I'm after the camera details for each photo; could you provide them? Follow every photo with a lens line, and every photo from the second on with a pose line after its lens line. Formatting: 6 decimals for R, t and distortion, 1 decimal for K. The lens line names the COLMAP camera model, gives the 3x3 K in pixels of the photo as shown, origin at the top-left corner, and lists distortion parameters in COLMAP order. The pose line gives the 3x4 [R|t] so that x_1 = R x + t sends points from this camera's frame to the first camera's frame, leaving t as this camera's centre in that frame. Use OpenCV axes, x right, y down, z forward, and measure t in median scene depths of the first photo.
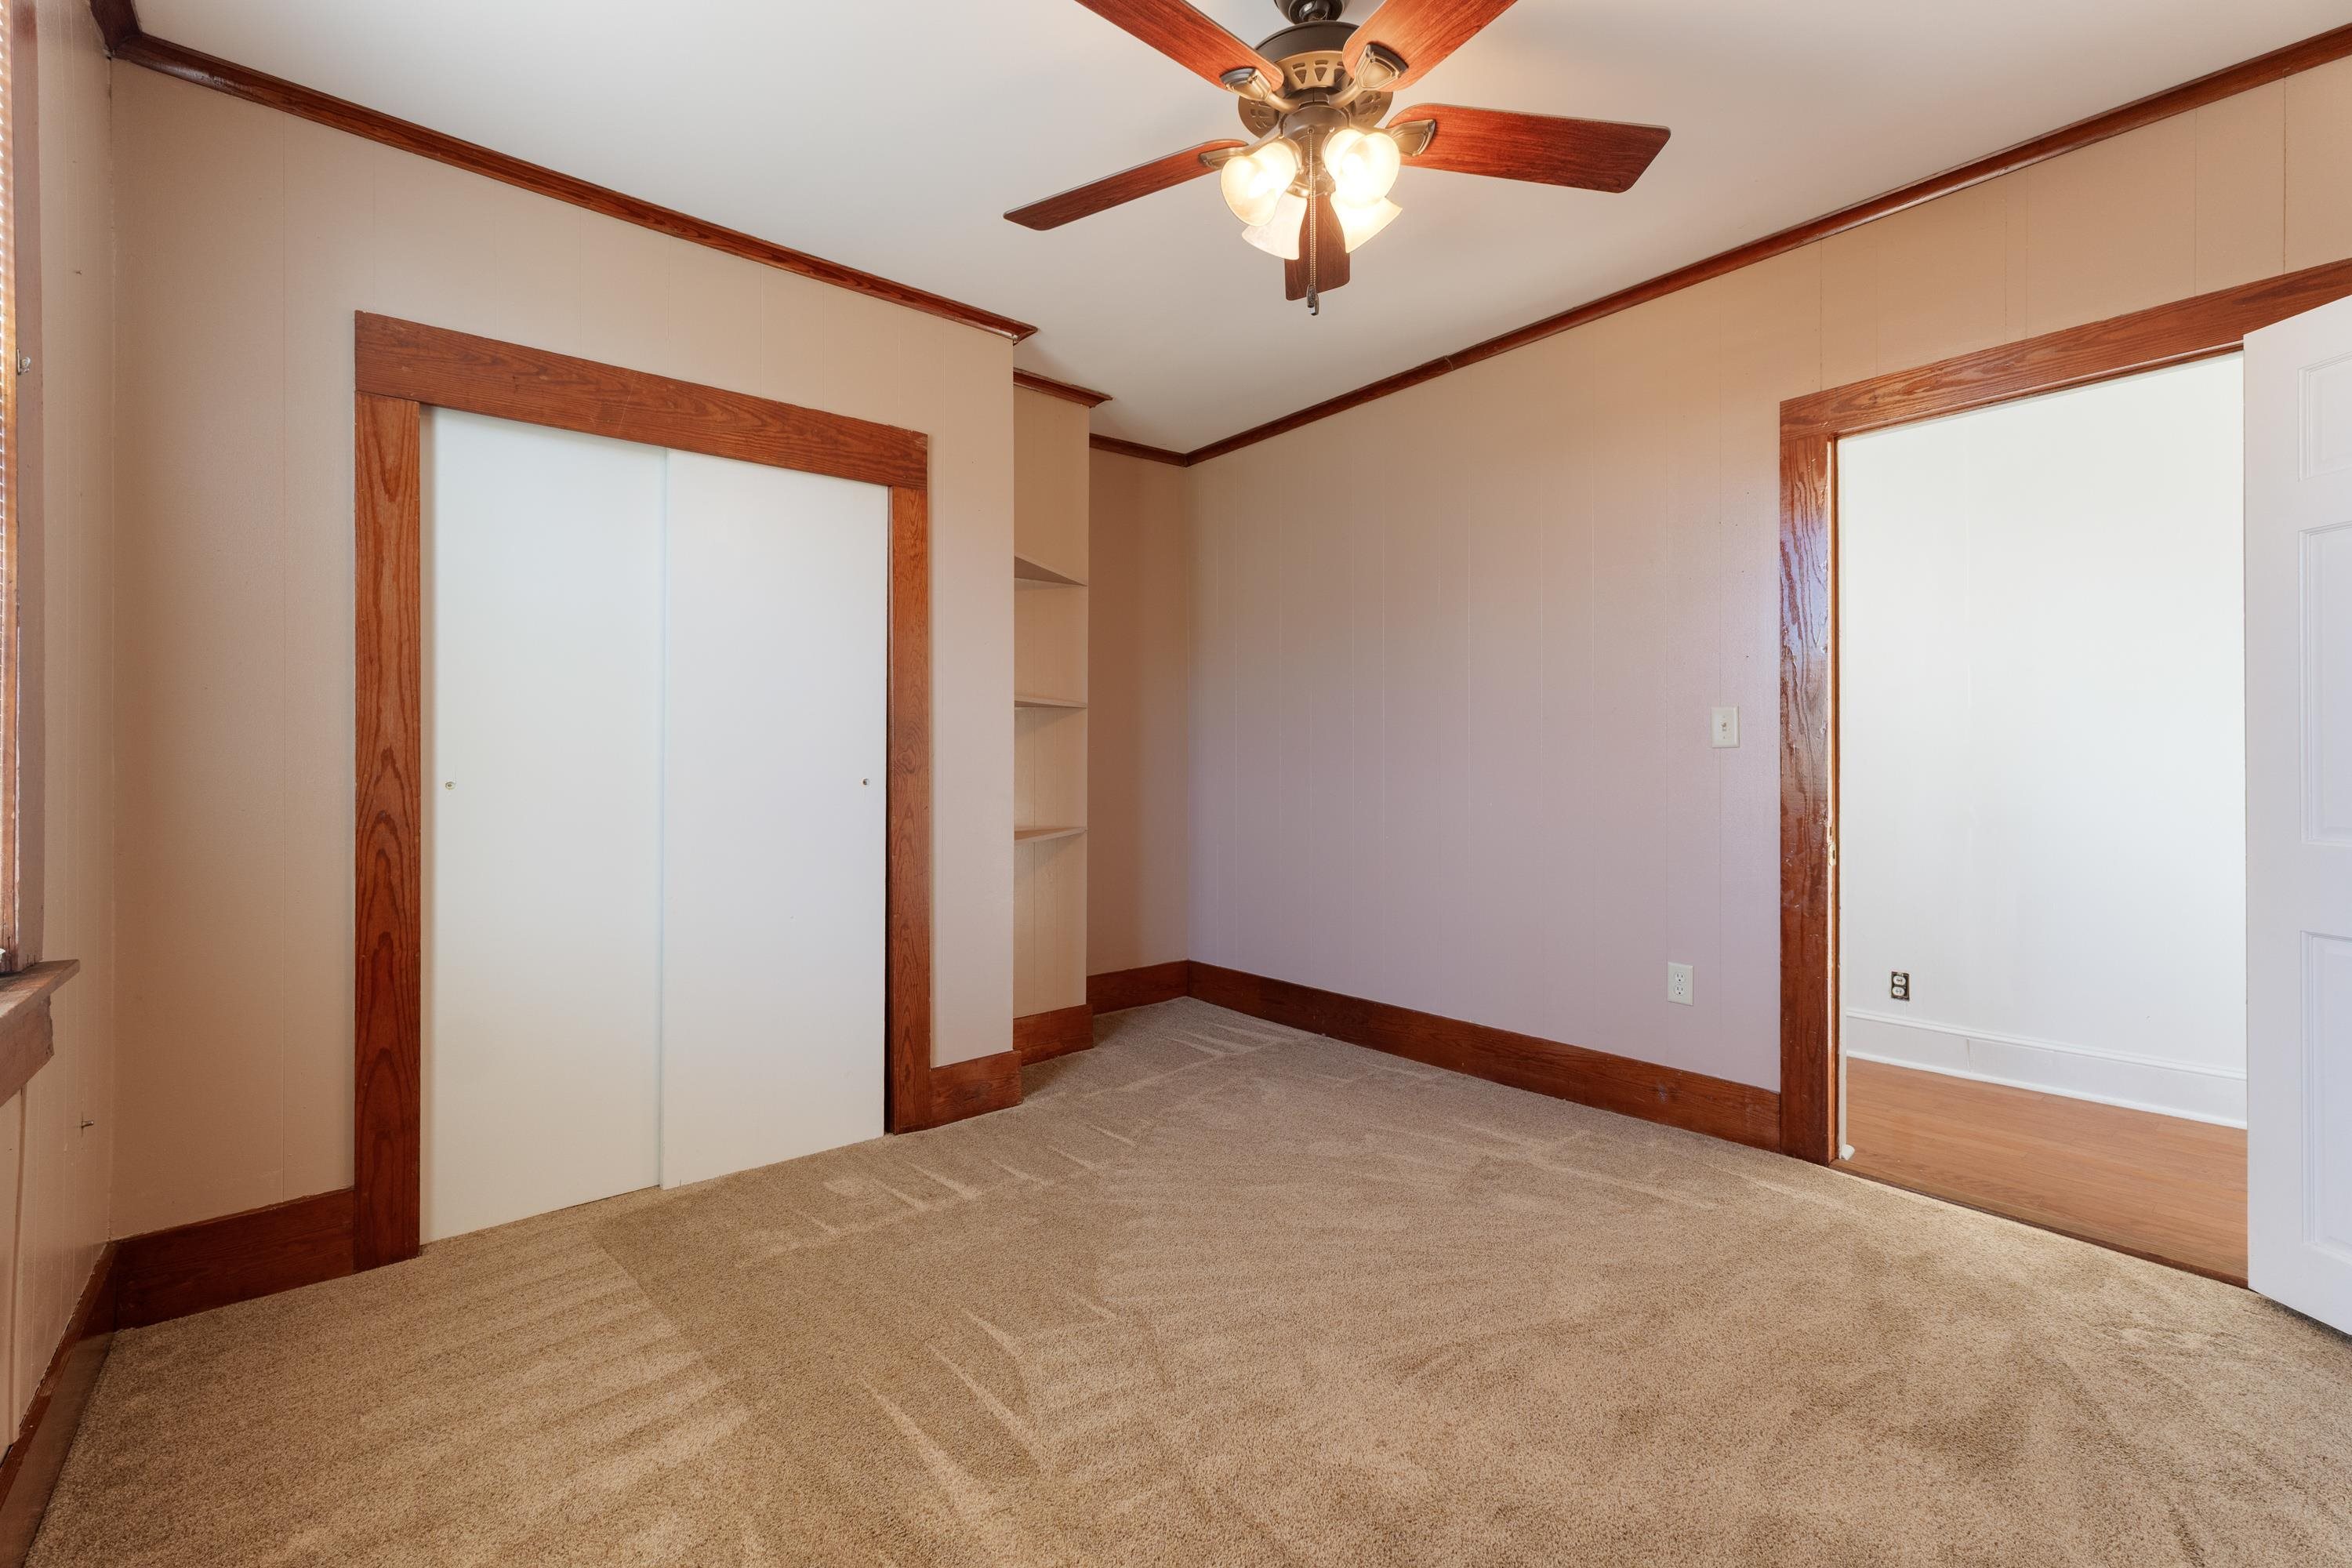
lens RADIAL K [[1011.0, 0, 1174.0], [0, 1011.0, 776.4], [0, 0, 1]] dist [-0.001153, -0.000393]
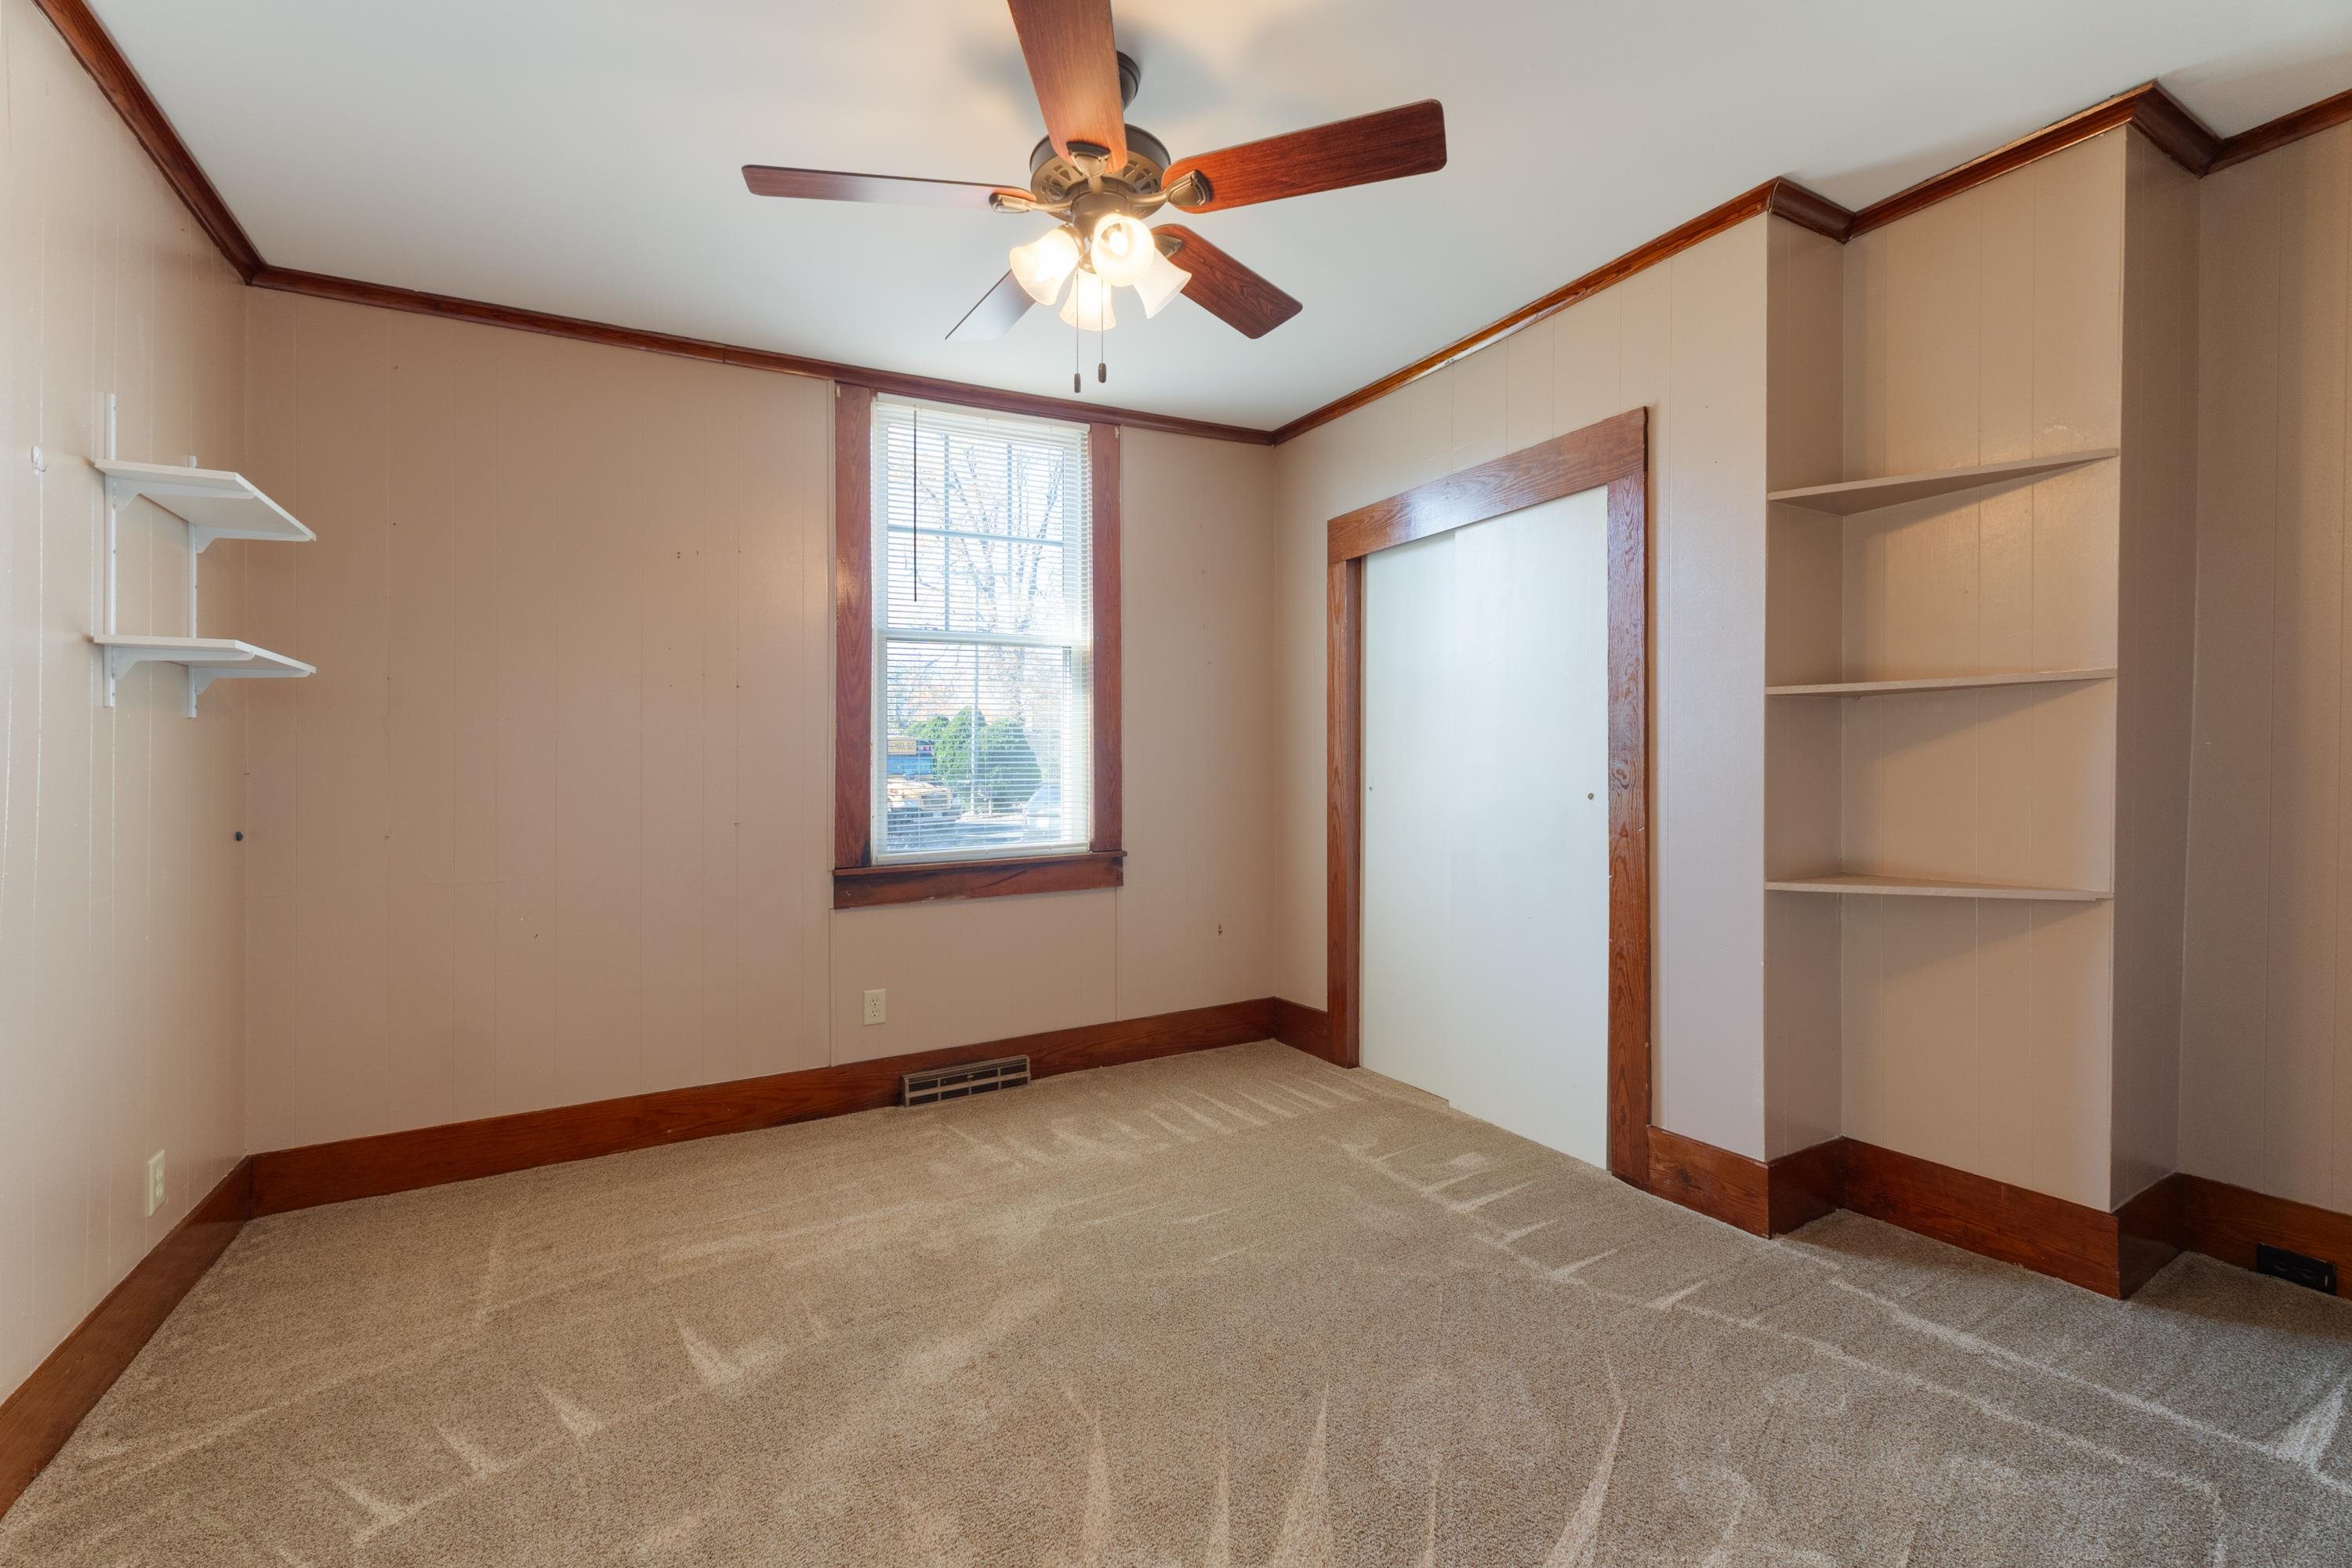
lens RADIAL K [[1011.0, 0, 1171.8], [0, 1011.0, 777.1], [0, 0, 1]] dist [-0.001153, -0.000393]
pose [[-0.195685, 0.008979, -0.980626, 0.727661], [-0.009516, 0.999894, 0.011055, -0.019866], [0.980621, 0.011495, -0.195578, 0.792740]]
